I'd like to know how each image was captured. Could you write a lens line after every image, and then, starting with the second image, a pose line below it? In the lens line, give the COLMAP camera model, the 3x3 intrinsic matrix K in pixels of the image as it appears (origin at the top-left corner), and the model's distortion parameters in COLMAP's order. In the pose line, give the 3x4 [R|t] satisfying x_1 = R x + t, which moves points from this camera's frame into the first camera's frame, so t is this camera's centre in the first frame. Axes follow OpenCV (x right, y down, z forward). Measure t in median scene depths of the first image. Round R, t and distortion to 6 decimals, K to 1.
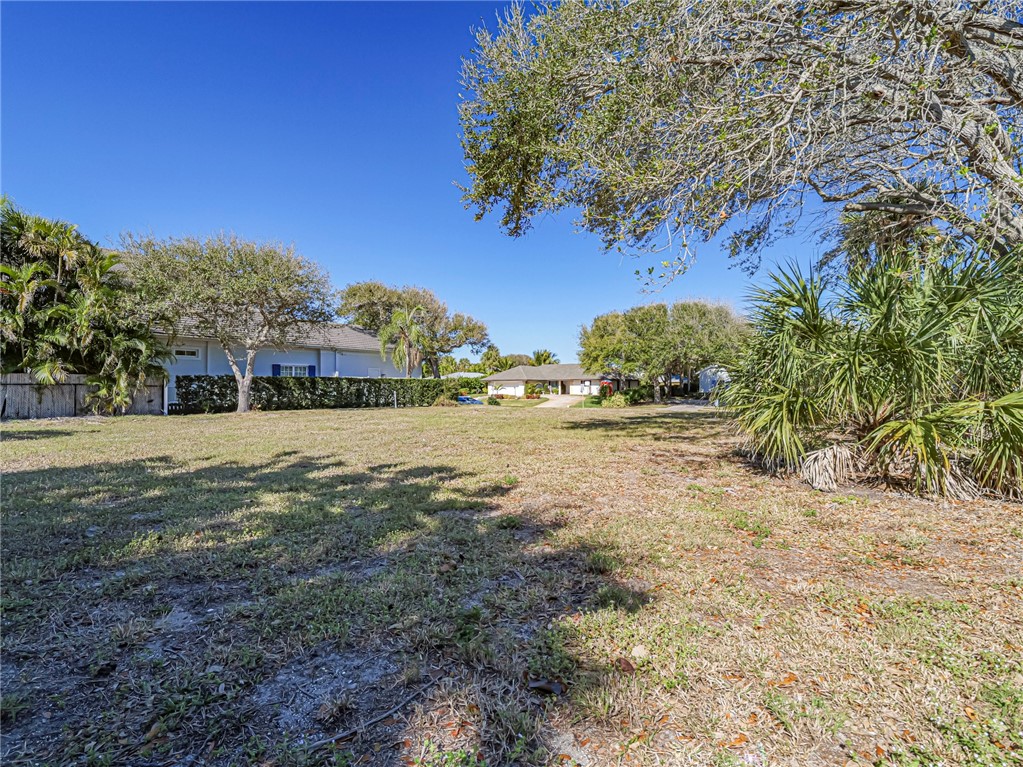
lens RADIAL K [[470.0, 0, 514.6], [0, 470.0, 384.6], [0, 0, 1]] dist [0.001530, 0.000105]
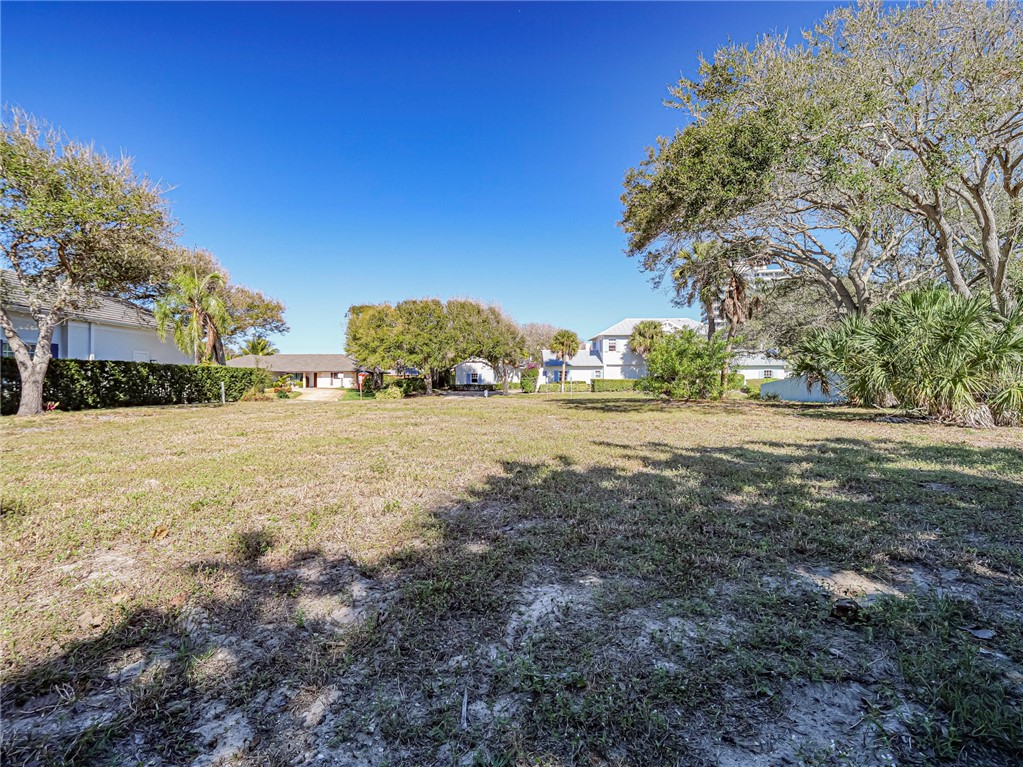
lens RADIAL K [[470.0, 0, 513.8], [0, 470.0, 382.1], [0, 0, 1]] dist [0.001530, 0.000105]
pose [[0.834592, -0.001725, 0.550866, -0.228716], [-0.003108, 0.999964, 0.007840, 0.005088], [-0.550860, -0.008255, 0.834557, 0.069476]]
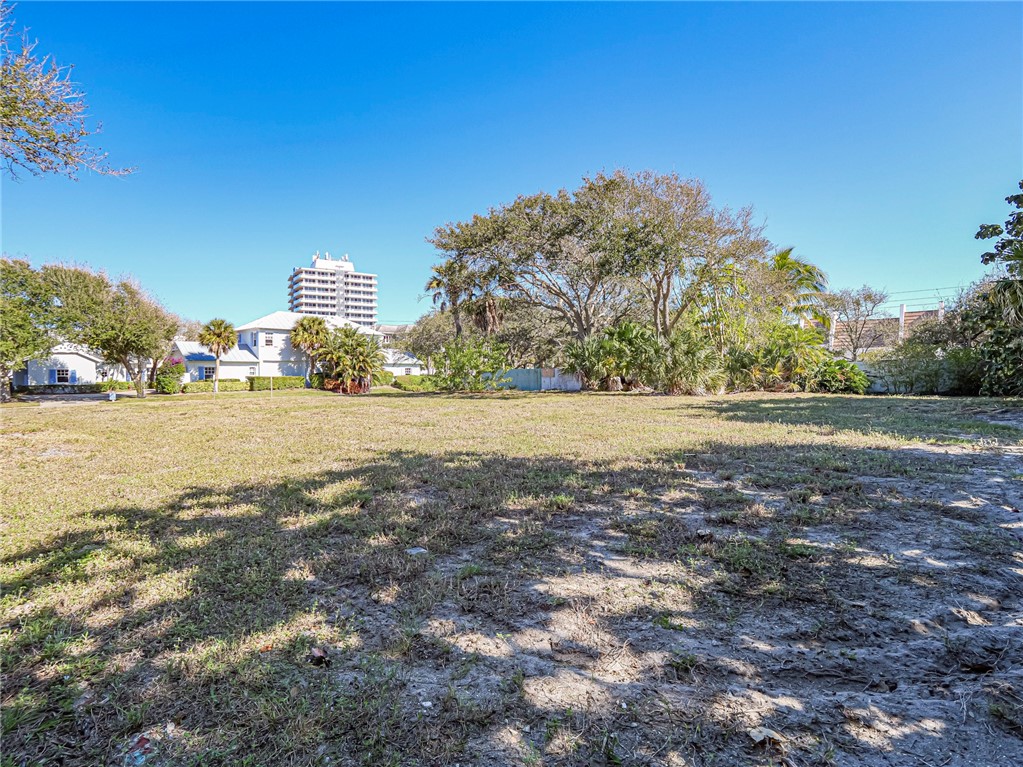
lens RADIAL K [[470.0, 0, 514.7], [0, 470.0, 380.5], [0, 0, 1]] dist [0.001530, 0.000105]
pose [[0.216383, -0.010452, 0.976253, -0.430368], [0.001952, 0.999945, 0.010273, 0.006556], [-0.976307, -0.000317, 0.216392, 0.222571]]
